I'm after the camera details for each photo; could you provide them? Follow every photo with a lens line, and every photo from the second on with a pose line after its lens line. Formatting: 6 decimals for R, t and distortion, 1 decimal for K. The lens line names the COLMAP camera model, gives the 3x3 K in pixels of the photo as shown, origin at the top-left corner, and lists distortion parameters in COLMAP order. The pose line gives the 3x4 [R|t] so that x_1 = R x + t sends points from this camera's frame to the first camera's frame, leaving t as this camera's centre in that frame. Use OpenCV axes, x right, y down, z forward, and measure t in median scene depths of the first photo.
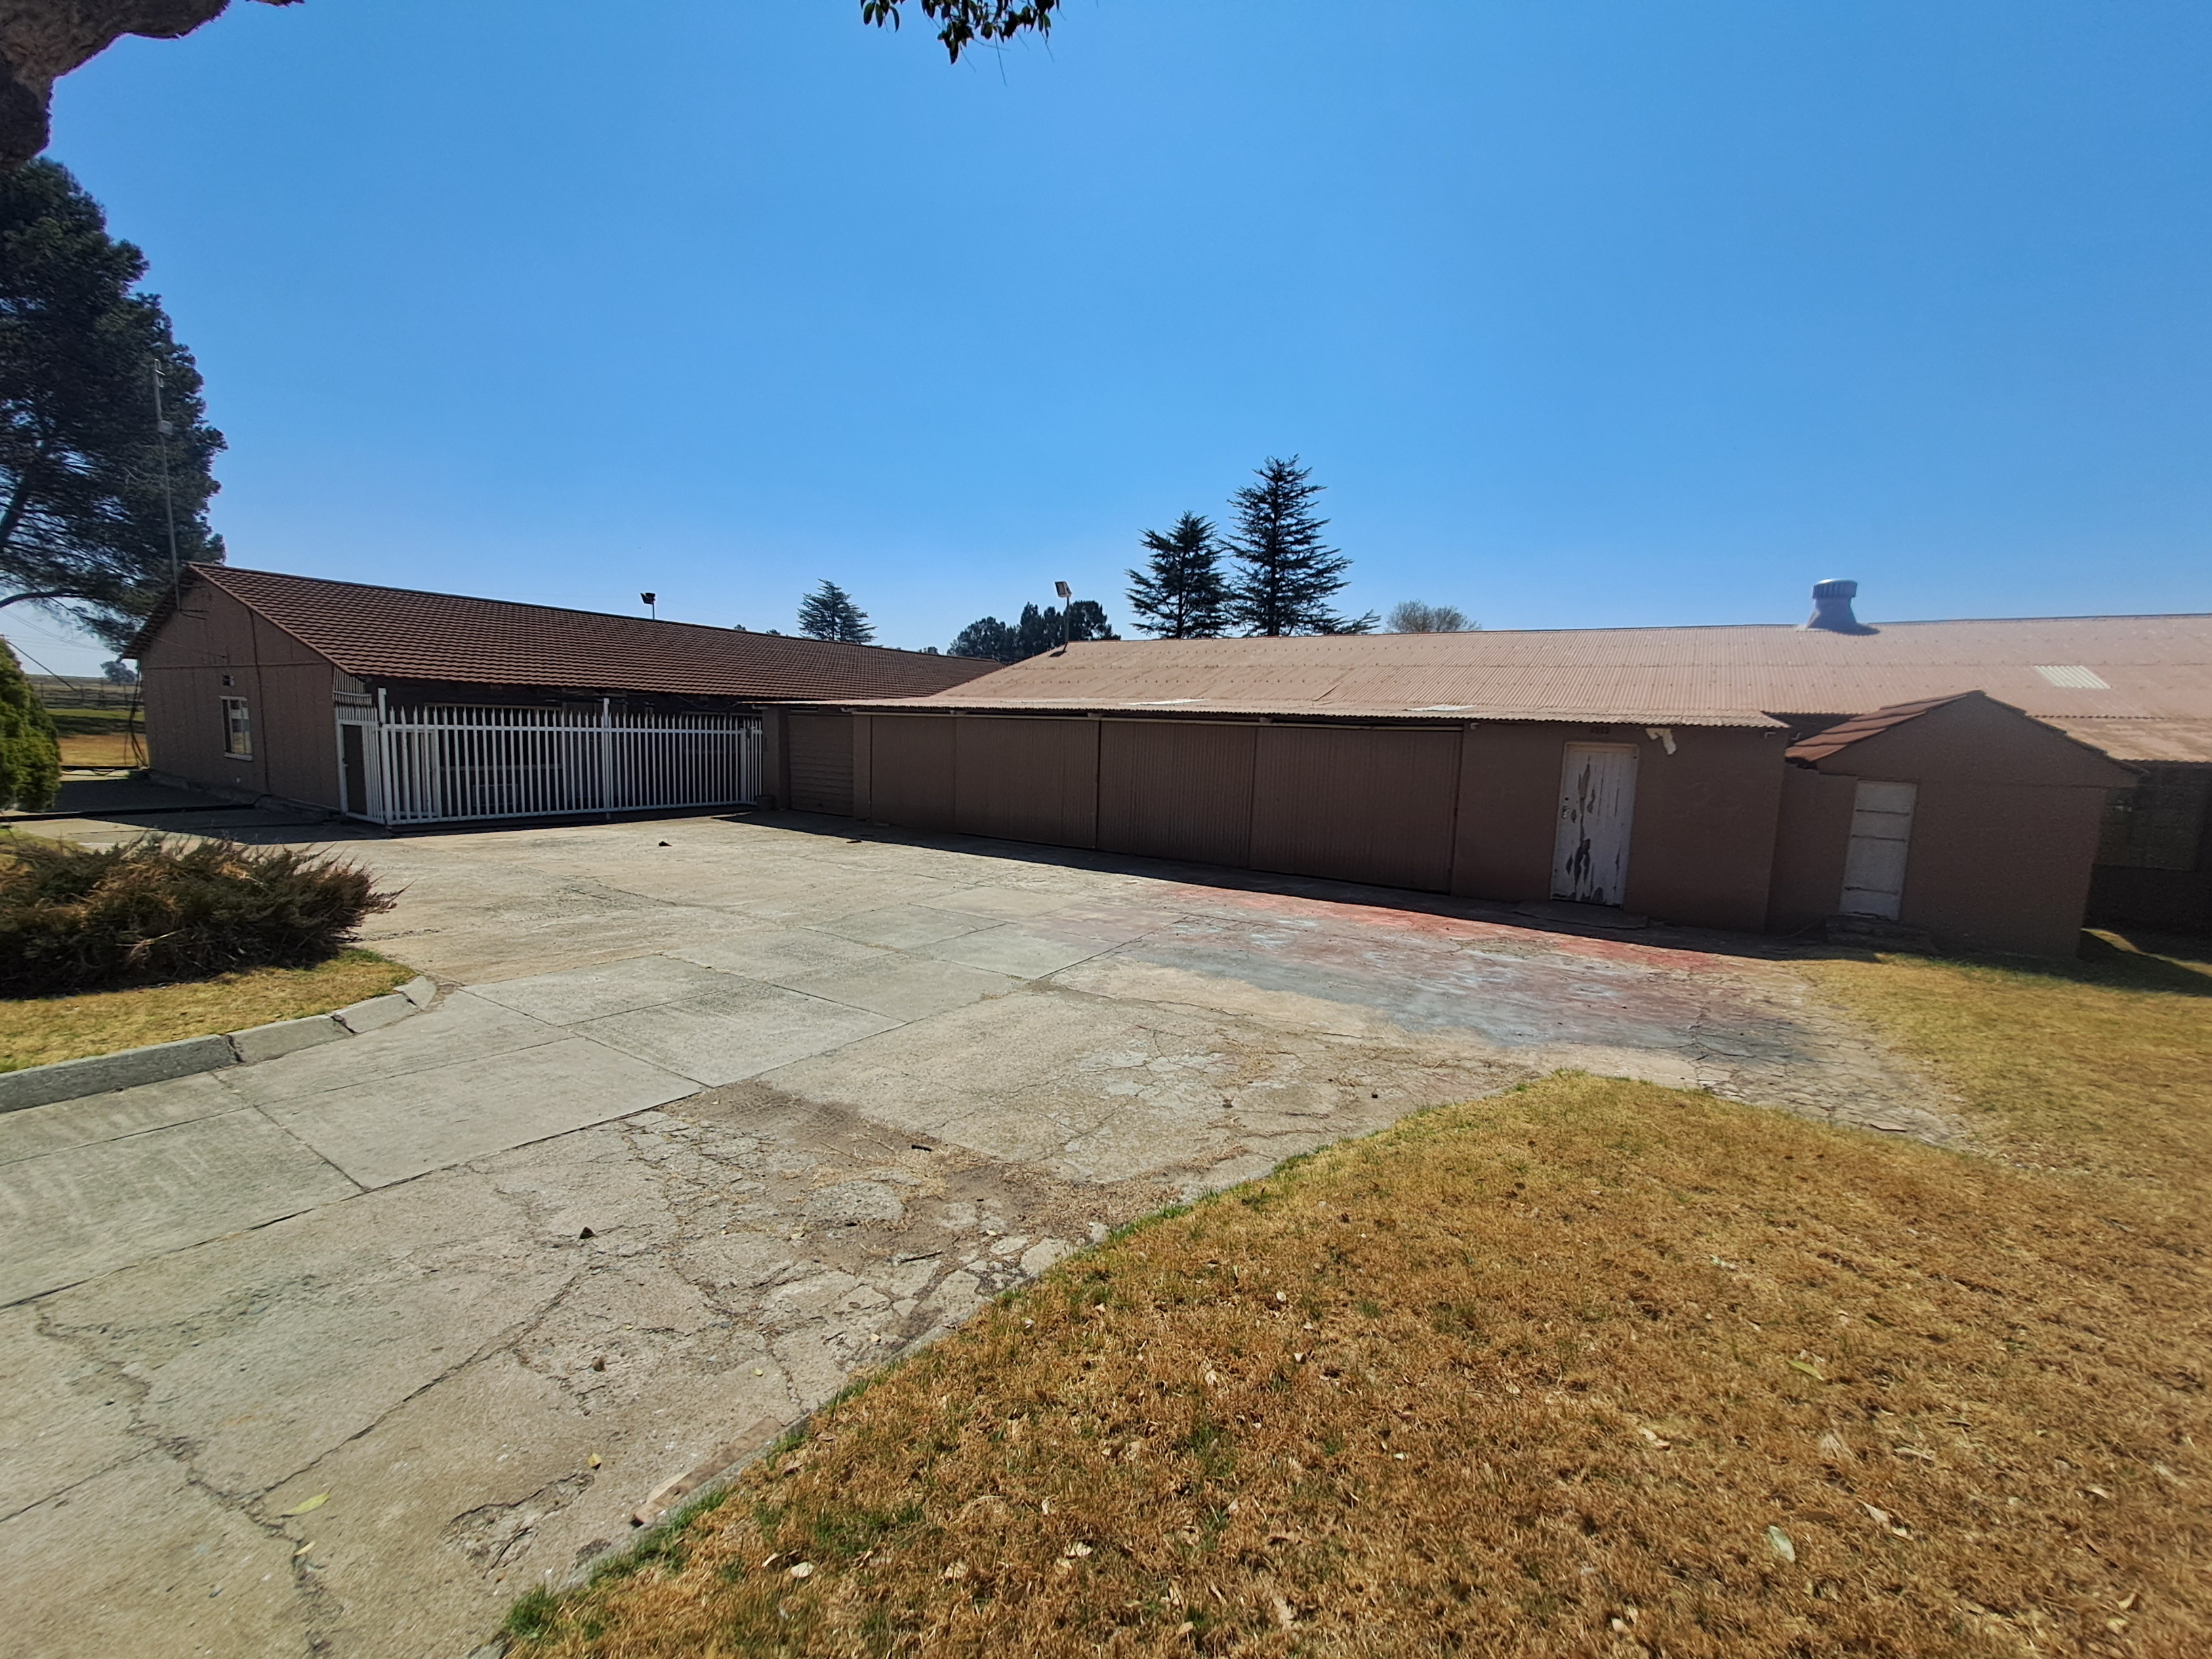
lens RADIAL K [[876.8, 0, 1109.4], [0, 876.8, 814.9], [0, 0, 1]] dist [-0.000110, 0.001498]
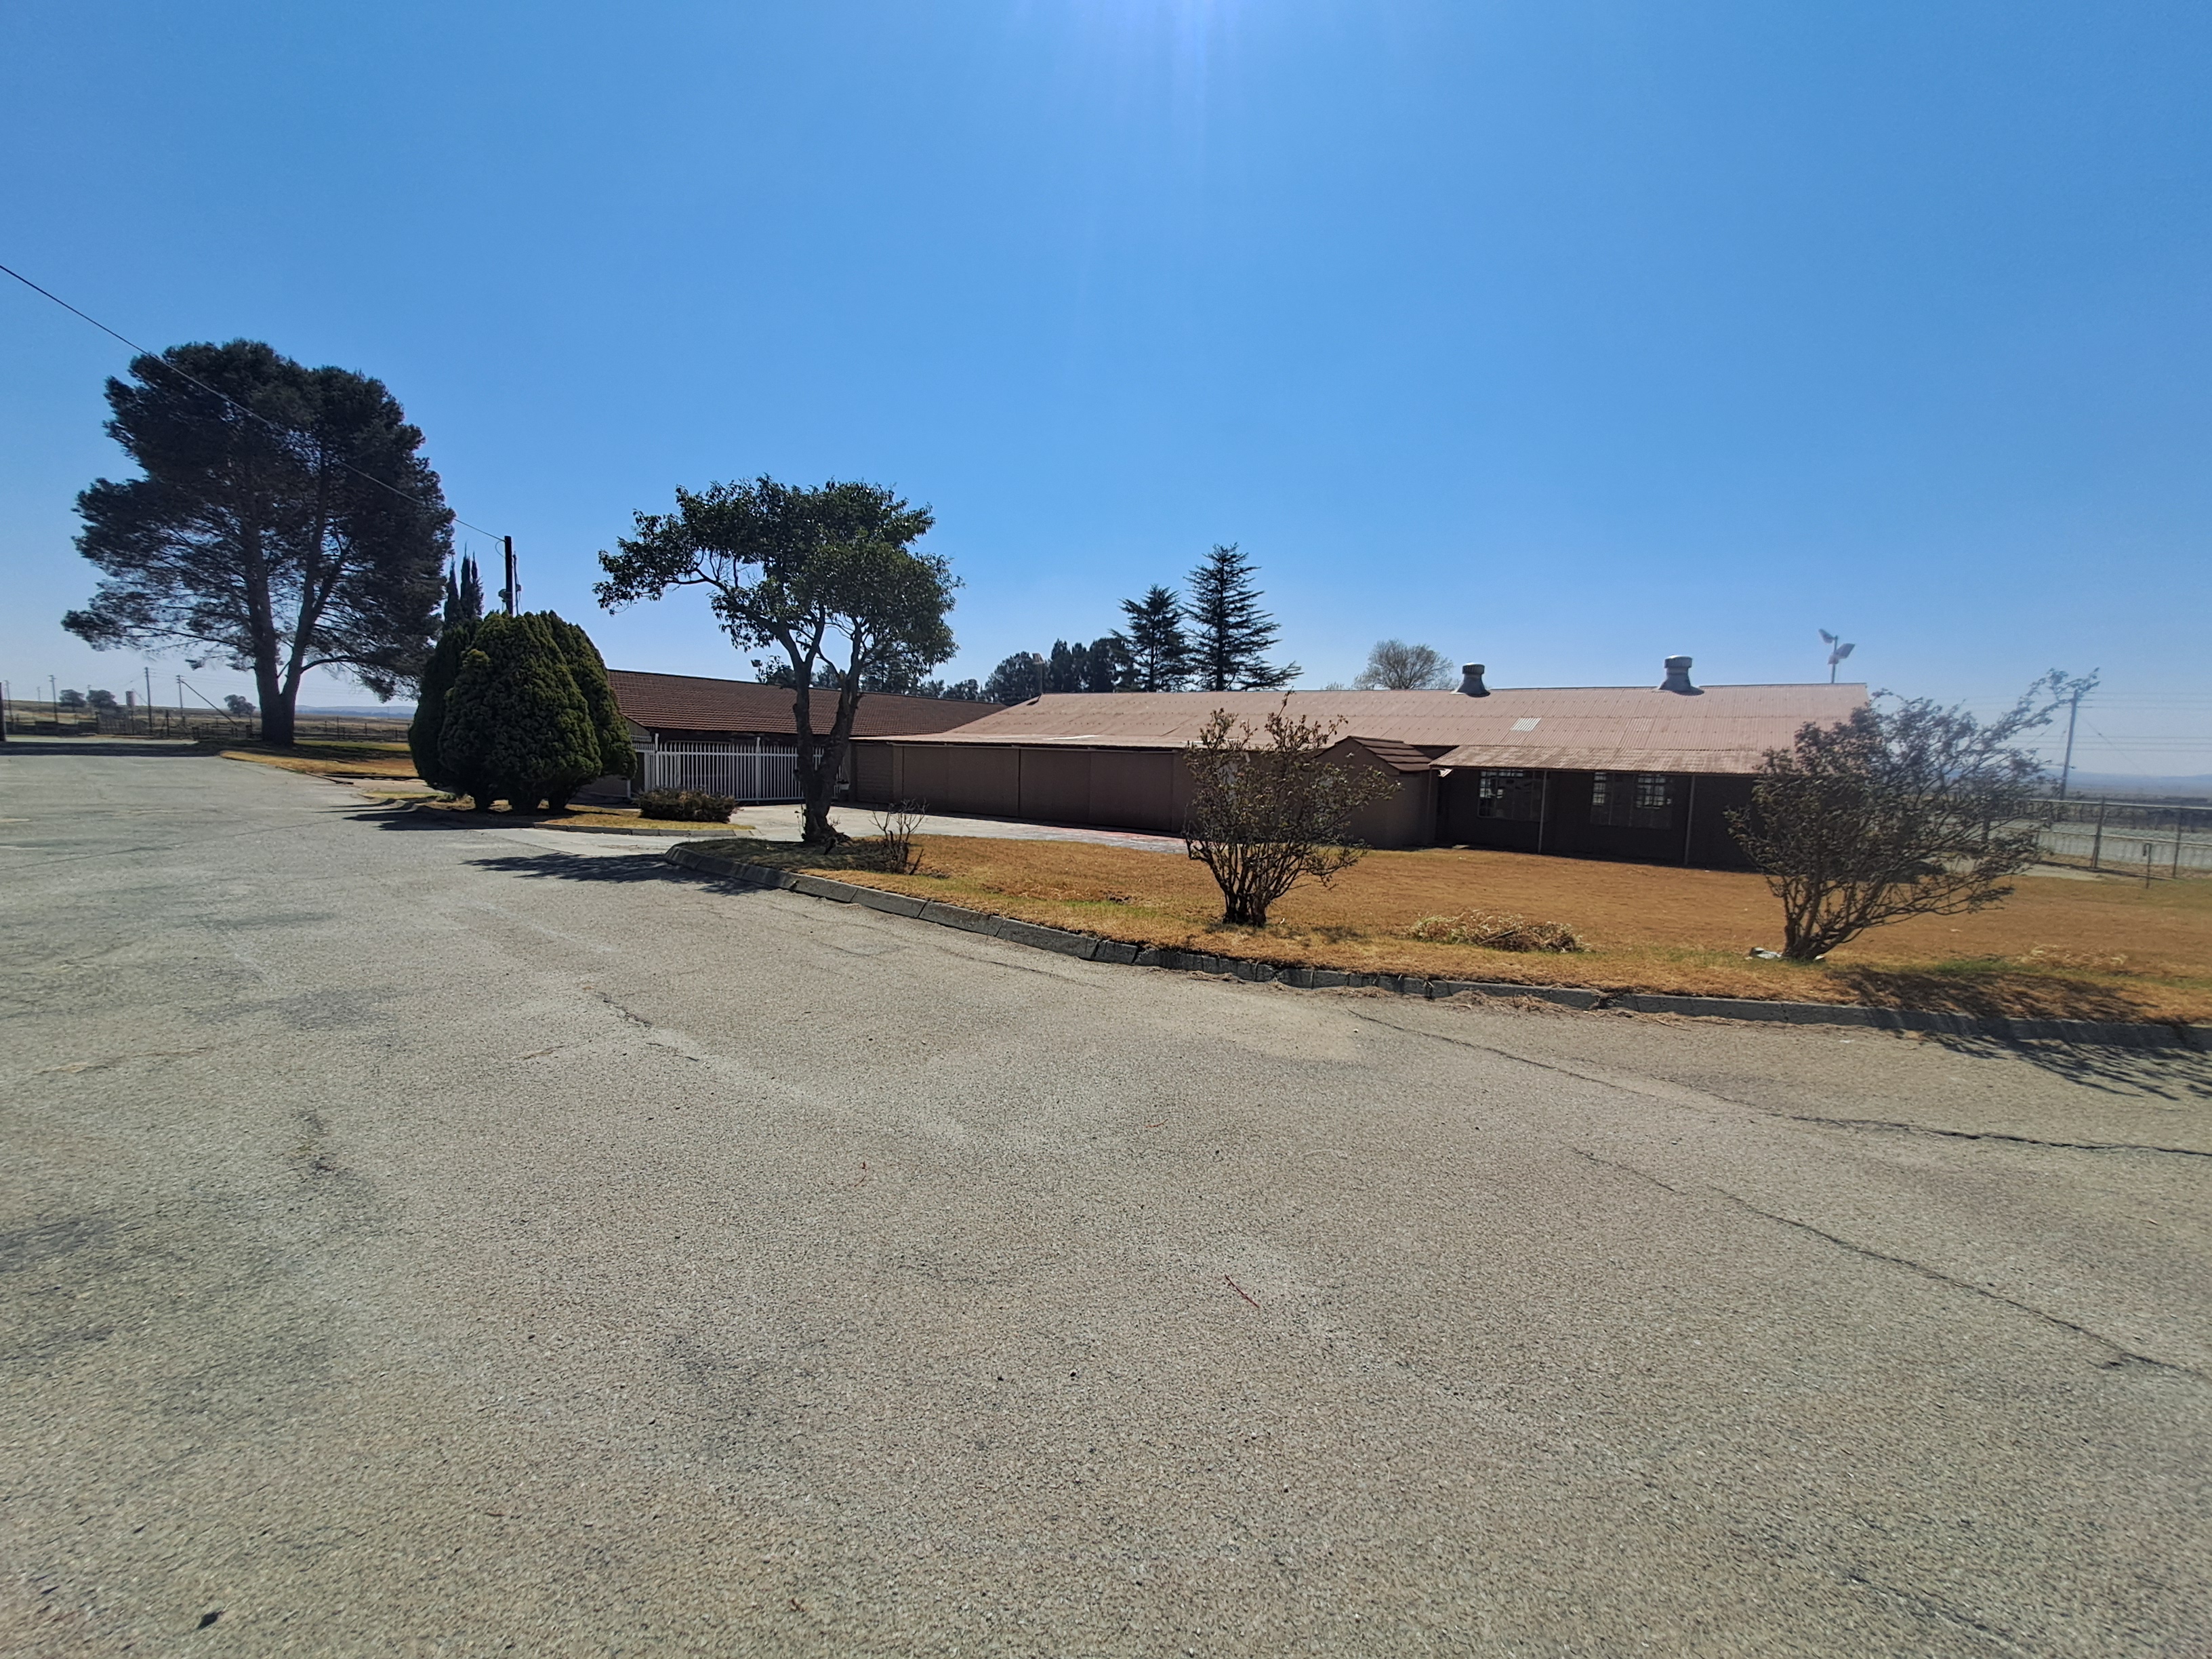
lens RADIAL K [[876.8, 0, 1113.8], [0, 876.8, 825.3], [0, 0, 1]] dist [-0.000110, 0.001498]
pose [[0.998882, 0.001382, -0.047243, 0.090784], [-0.002163, 0.999862, -0.016488, 0.028406], [0.047213, 0.016572, 0.998747, -0.283892]]
